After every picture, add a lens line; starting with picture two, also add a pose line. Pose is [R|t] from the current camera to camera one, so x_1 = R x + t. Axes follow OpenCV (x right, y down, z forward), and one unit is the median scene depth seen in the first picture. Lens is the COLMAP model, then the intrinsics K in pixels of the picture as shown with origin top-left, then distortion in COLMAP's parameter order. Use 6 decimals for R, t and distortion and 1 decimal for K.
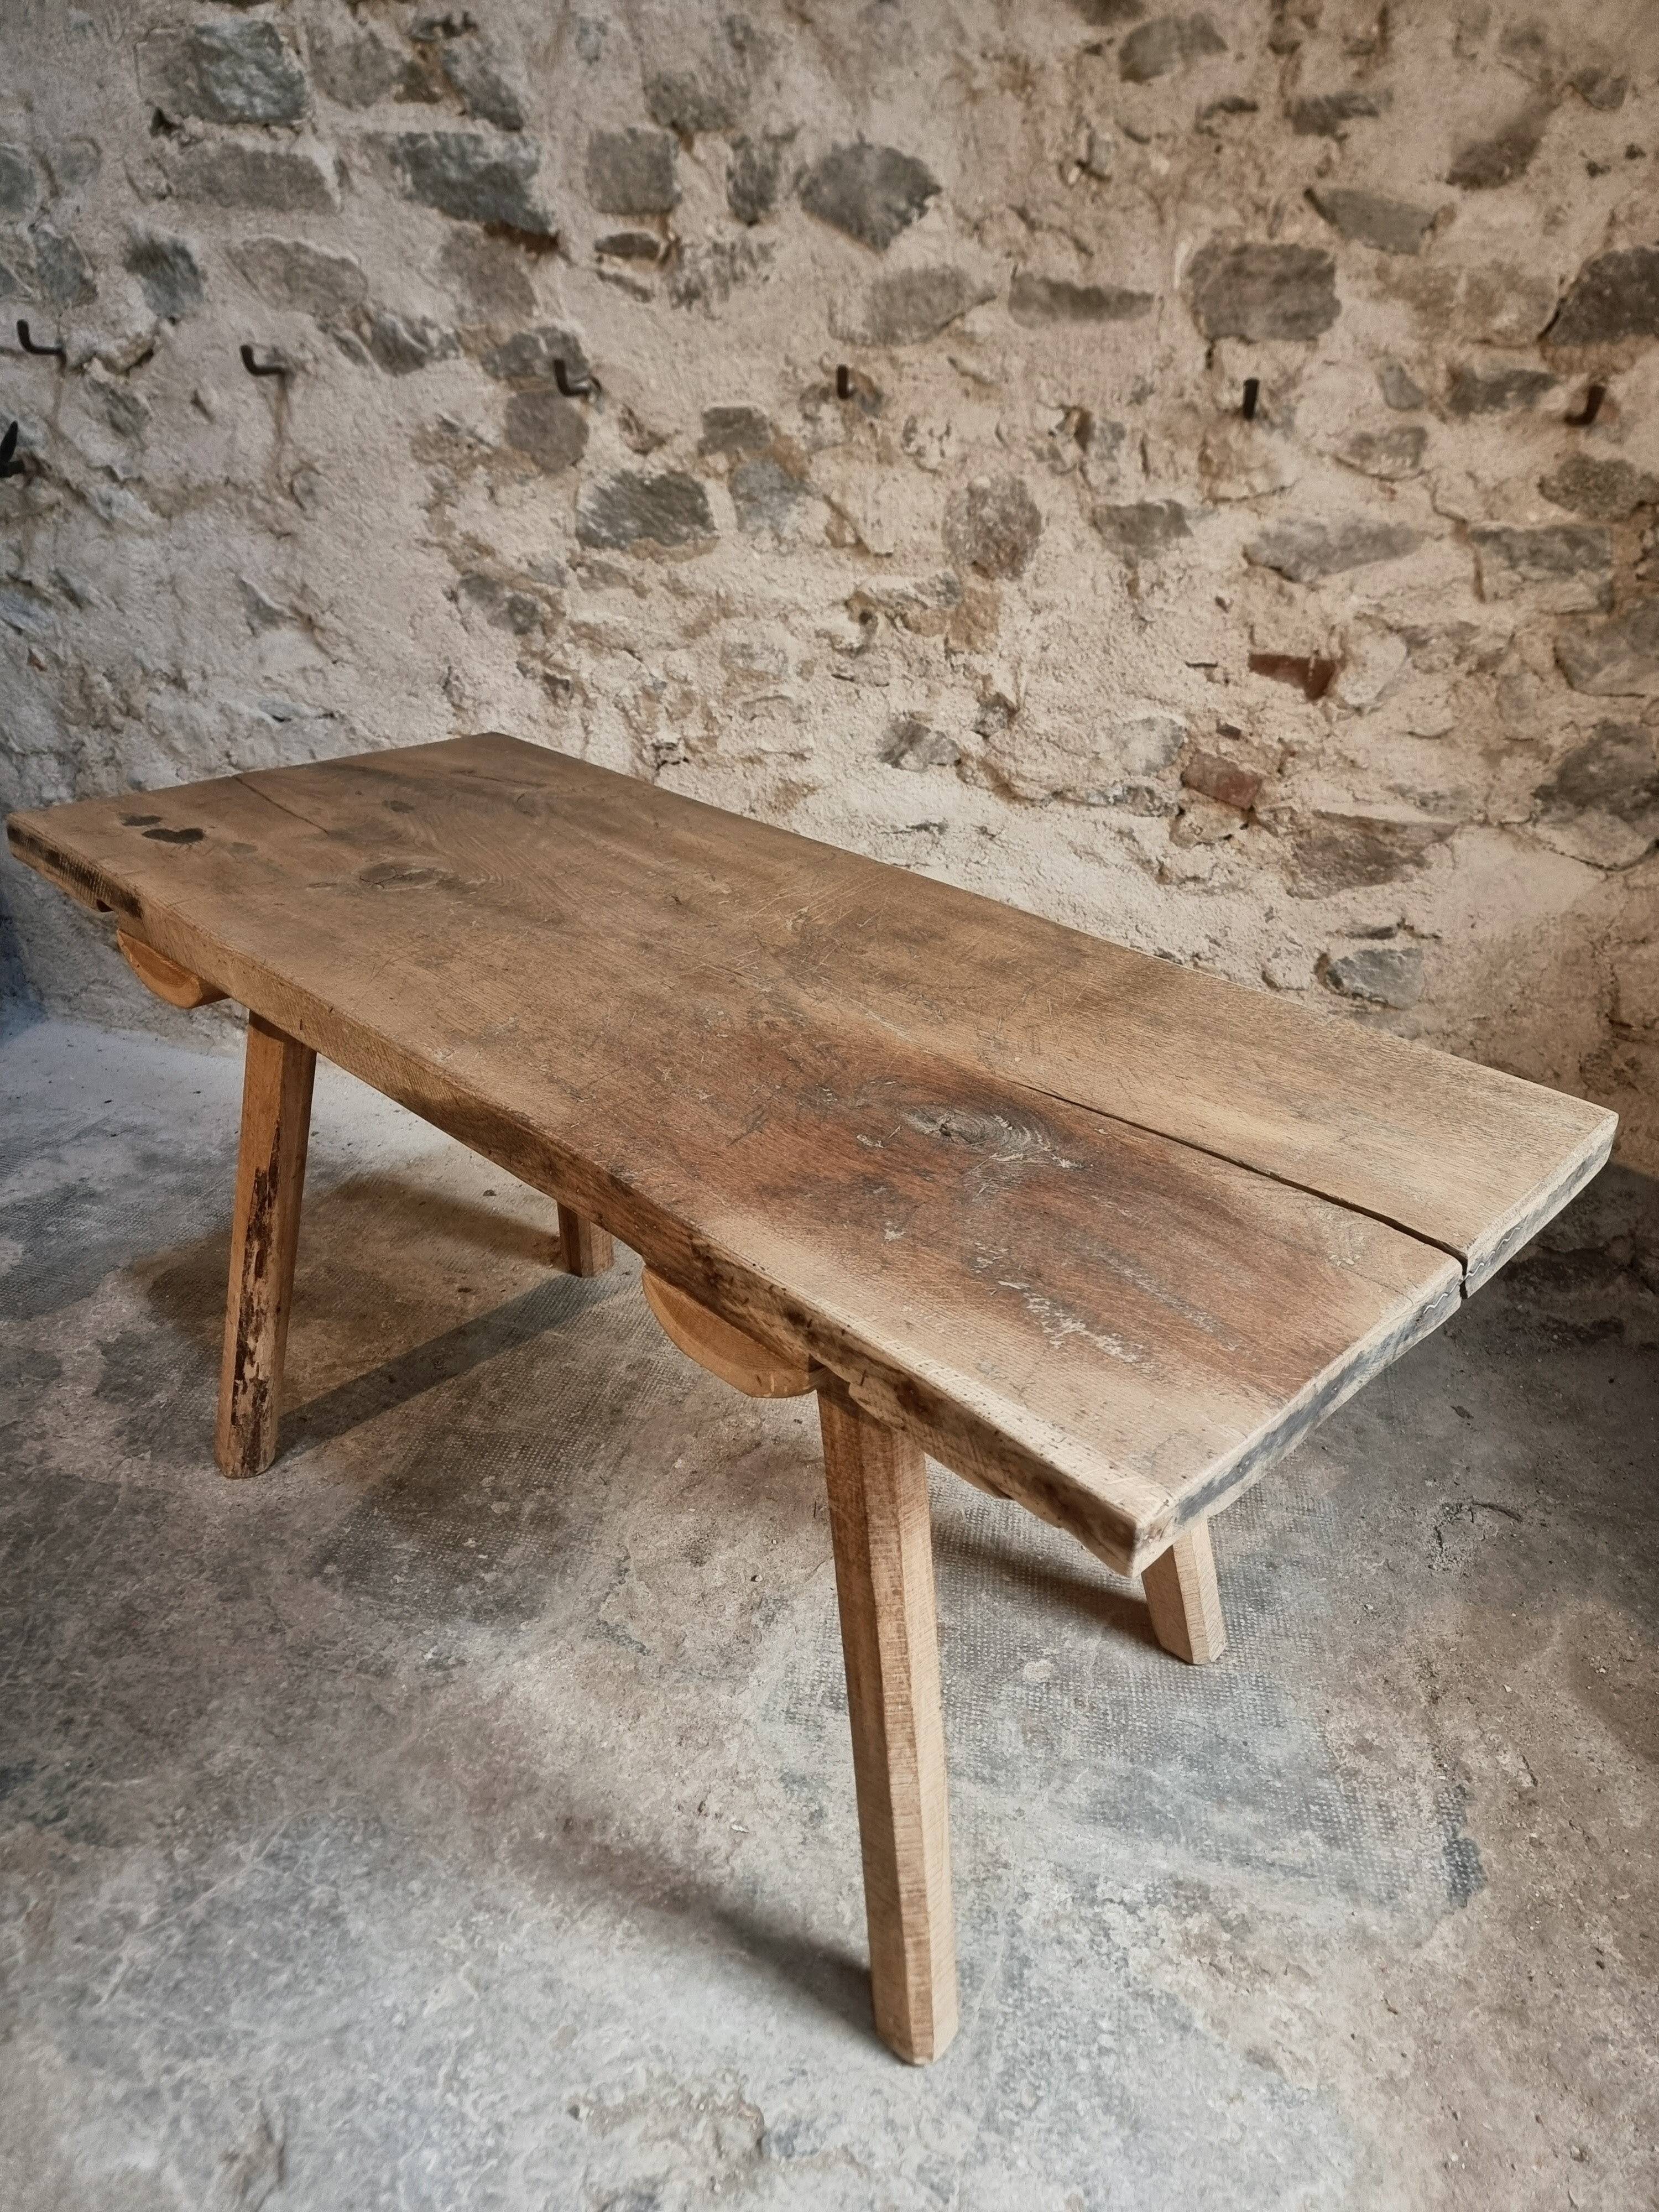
lens RADIAL K [[1531.4, 0, 820.2], [0, 1531.4, 1101.4], [0, 0, 1]] dist [0.059396, -0.058215]
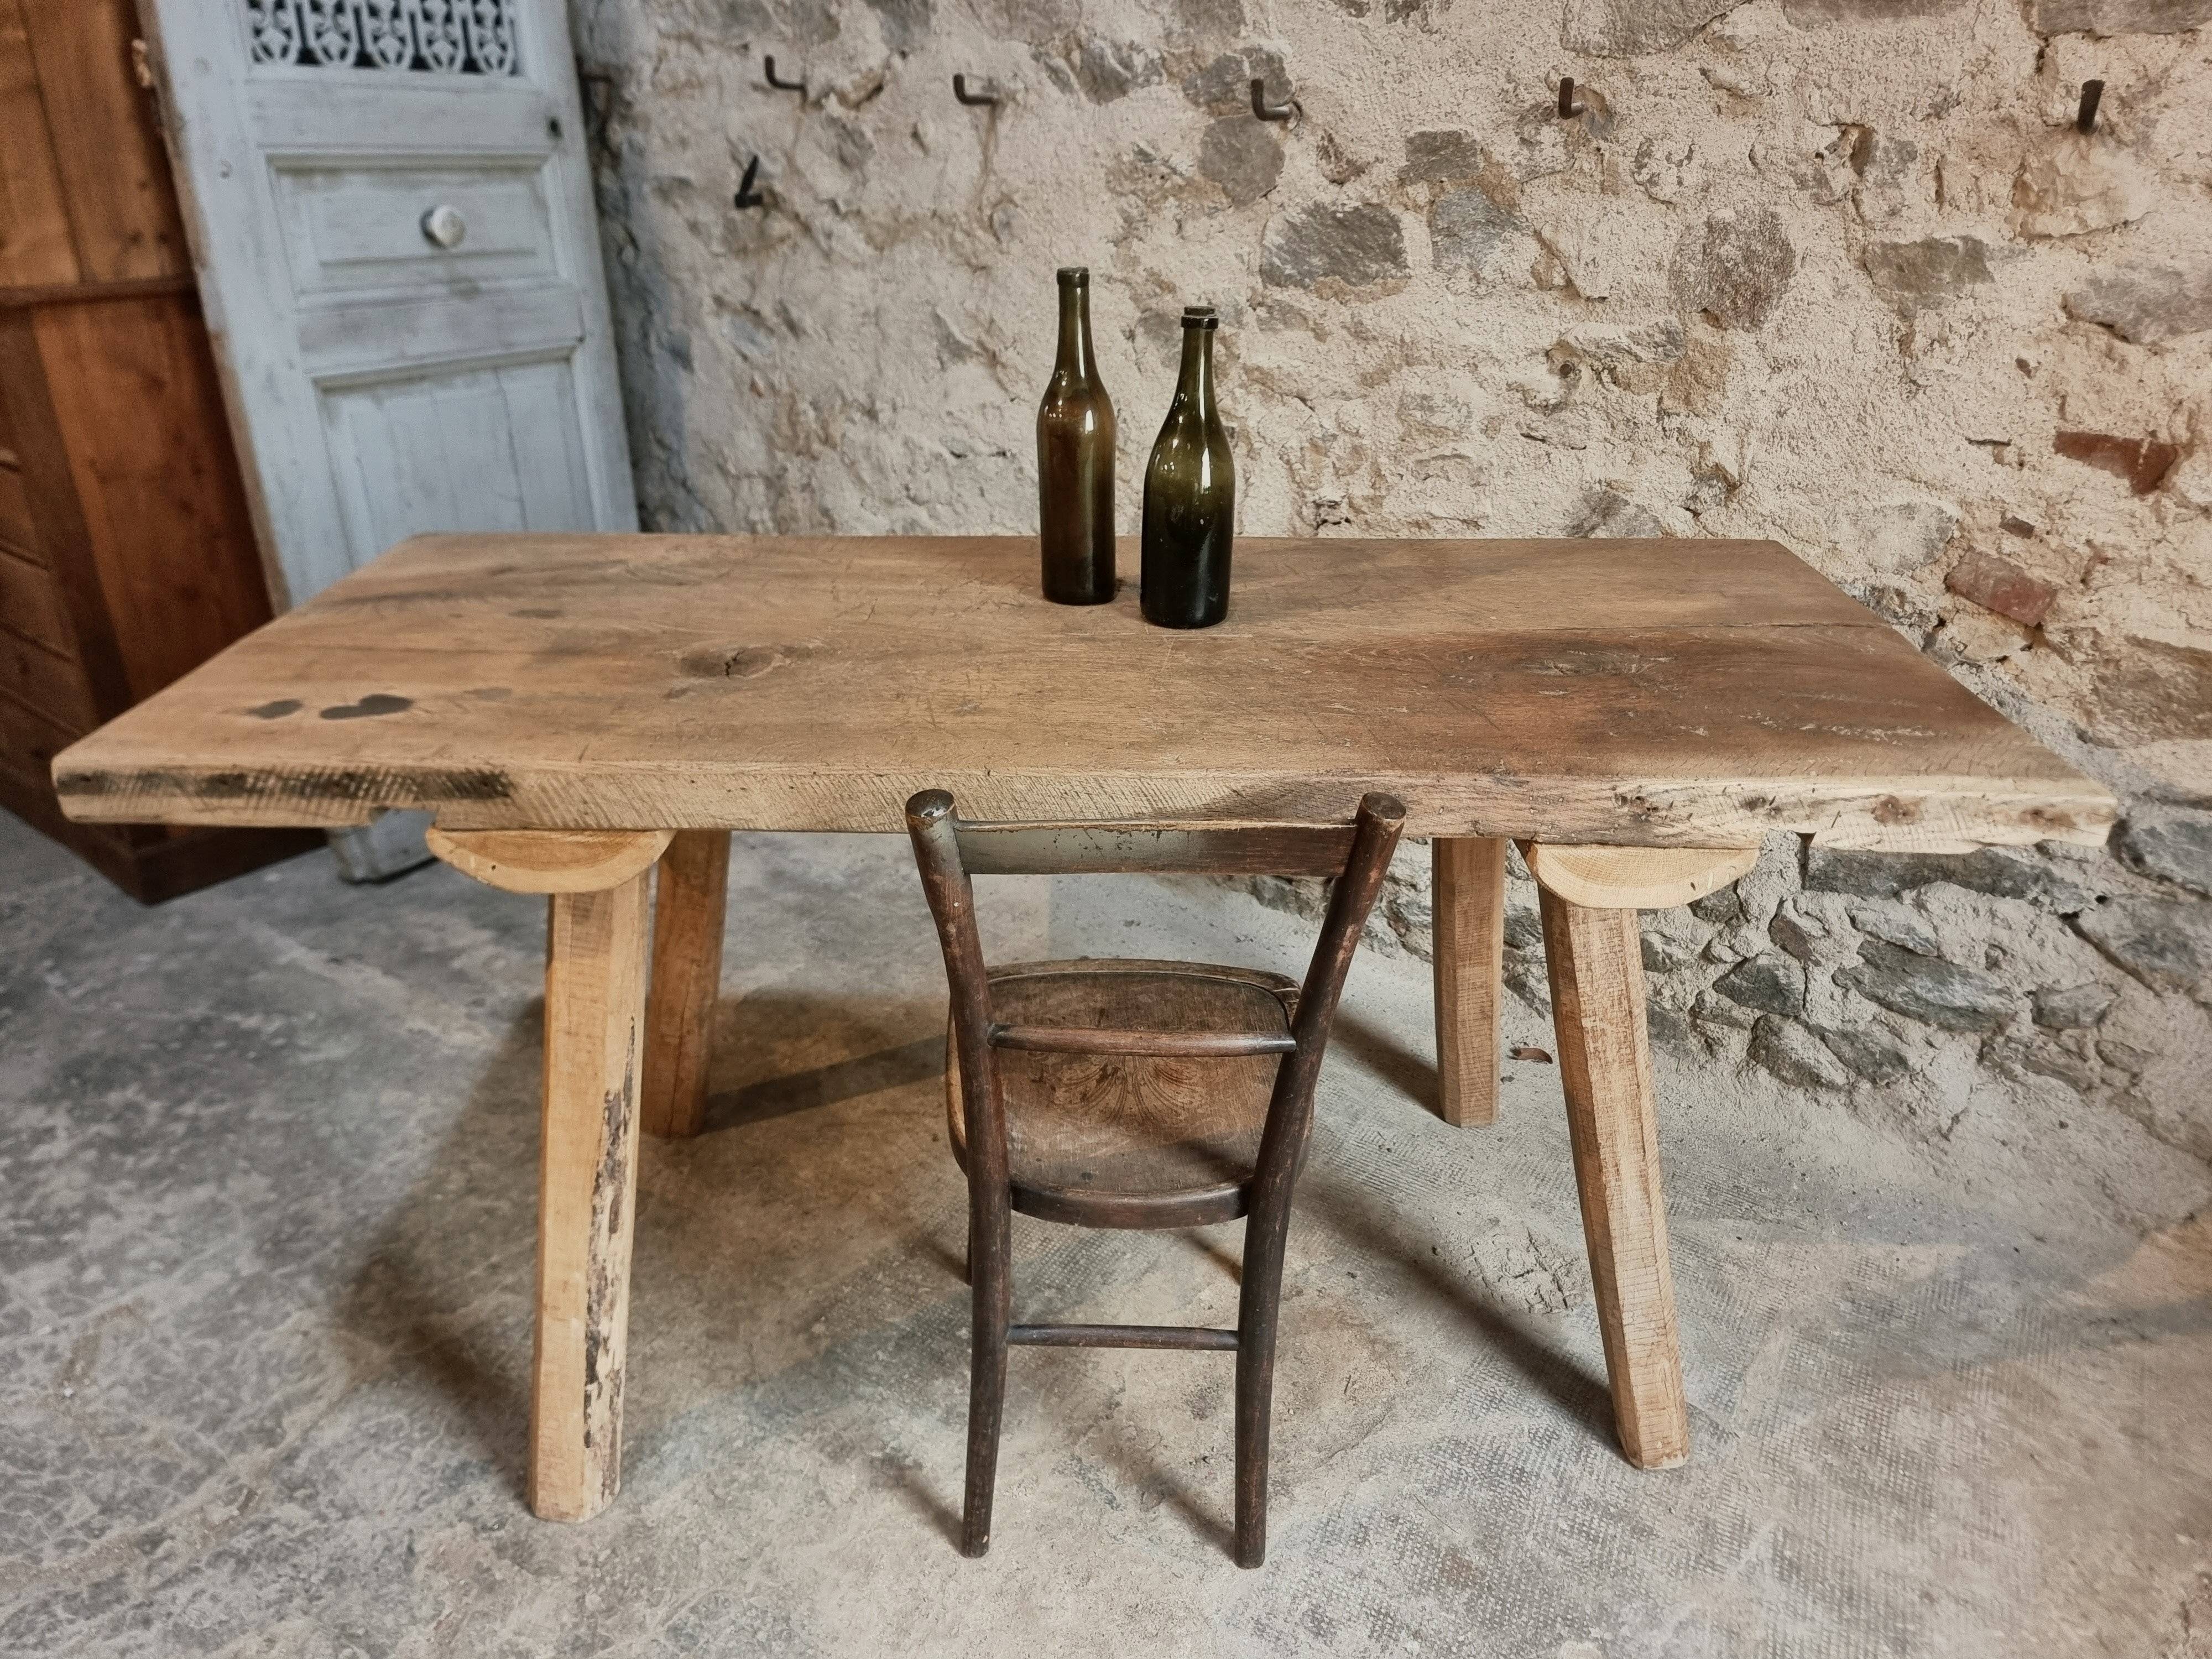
lens RADIAL K [[1548.5, 0, 1107.5], [0, 1548.5, 828.4], [0, 0, 1]] dist [0.059087, -0.040791]
pose [[0.951012, 0.128835, -0.281030, 0.065034], [-0.139737, 0.990006, -0.019017, -0.004822], [0.275771, 0.057356, 0.959511, 0.097298]]
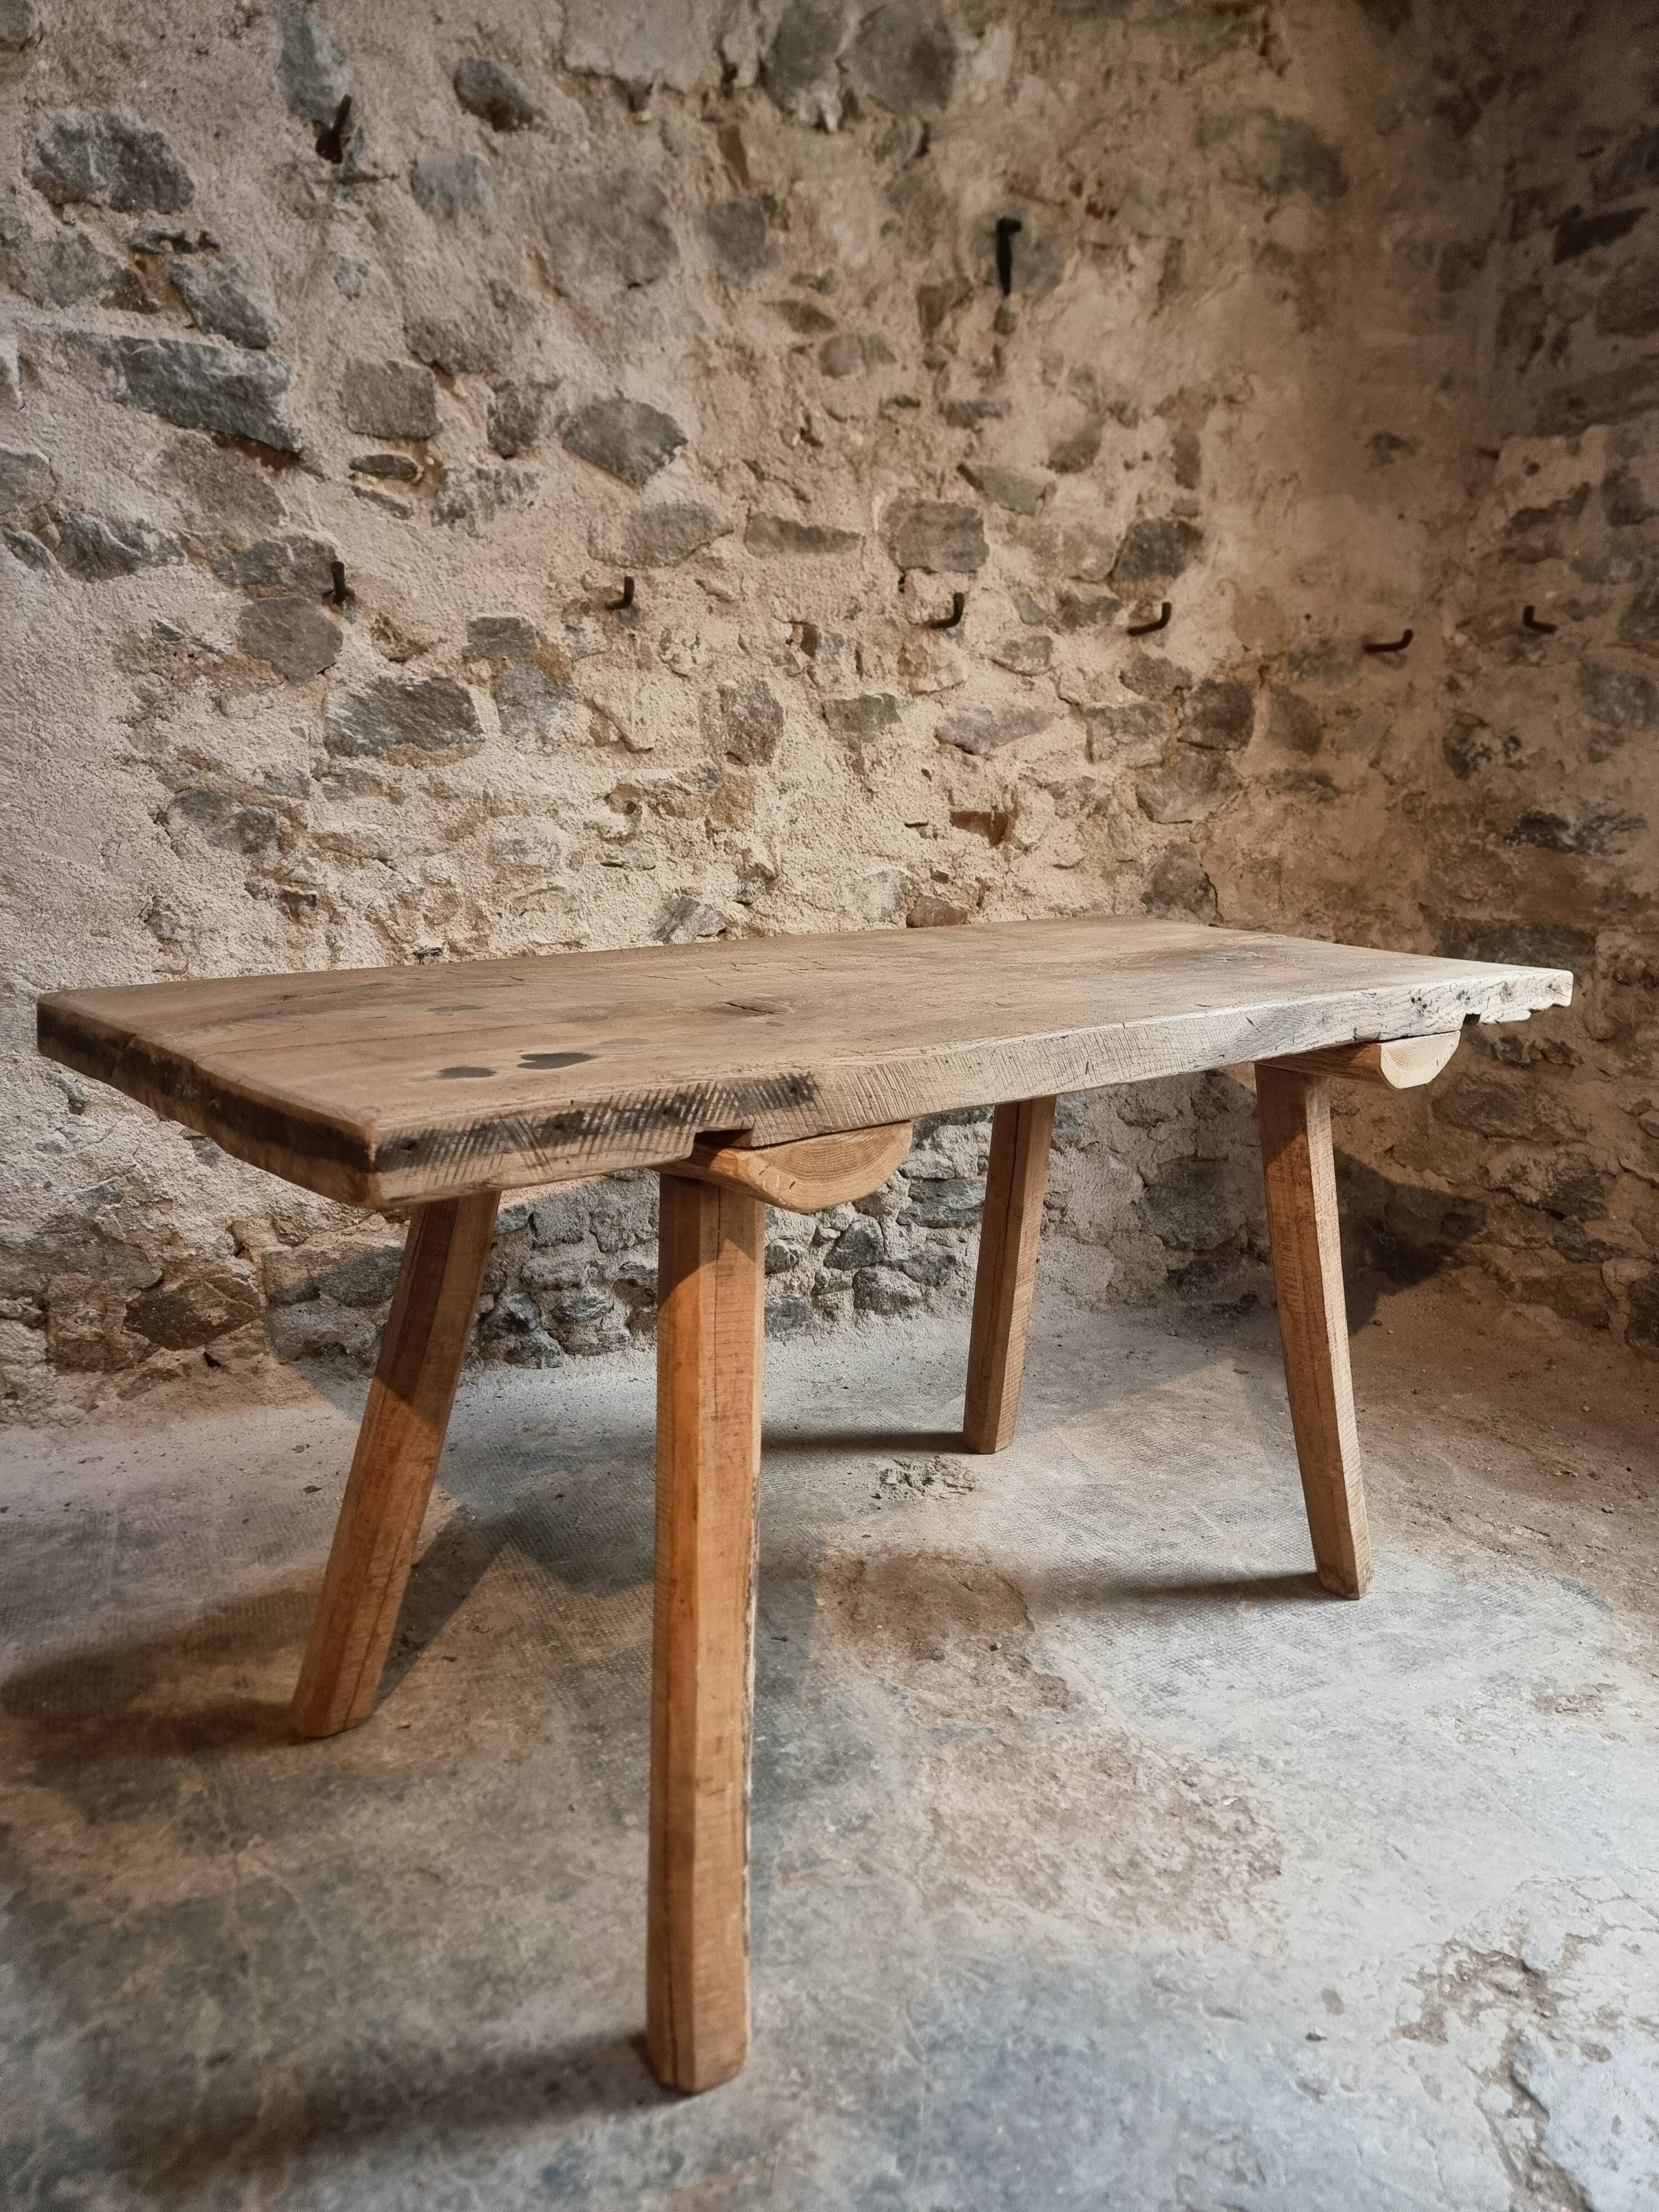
lens RADIAL K [[1525.2, 0, 796.9], [0, 1525.2, 1114.3], [0, 0, 1]] dist [0.069353, -0.068793]
pose [[0.777627, -0.148020, 0.611054, -0.573001], [0.294644, 0.944356, -0.146205, 0.079053], [-0.555411, 0.293736, 0.777970, 0.171508]]
